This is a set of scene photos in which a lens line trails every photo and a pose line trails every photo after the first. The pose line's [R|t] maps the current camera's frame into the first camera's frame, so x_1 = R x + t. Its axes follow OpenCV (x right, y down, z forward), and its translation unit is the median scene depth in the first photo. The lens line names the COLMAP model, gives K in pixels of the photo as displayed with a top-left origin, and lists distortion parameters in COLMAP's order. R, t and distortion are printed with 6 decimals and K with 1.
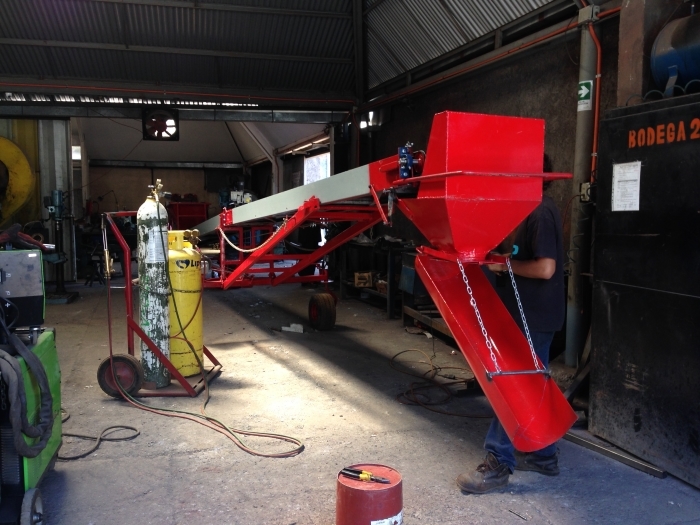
lens RADIAL K [[634.5, 0, 350.0], [0, 634.5, 262.5], [0, 0, 1]] dist [0.109409, -0.224816]
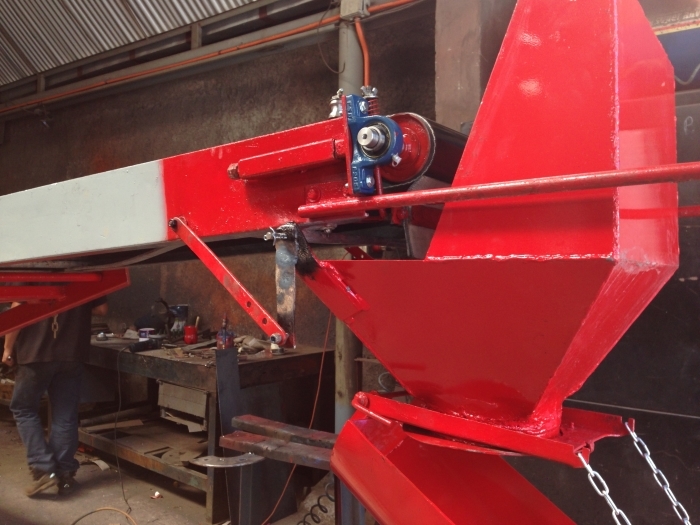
lens RADIAL K [[634.5, 0, 350.0], [0, 634.5, 262.5], [0, 0, 1]] dist [0.109409, -0.224816]
pose [[0.821209, -0.007157, 0.570582, -0.043421], [0.055379, 0.996201, -0.067210, -0.035042], [-0.567934, 0.086792, 0.818486, 0.334093]]
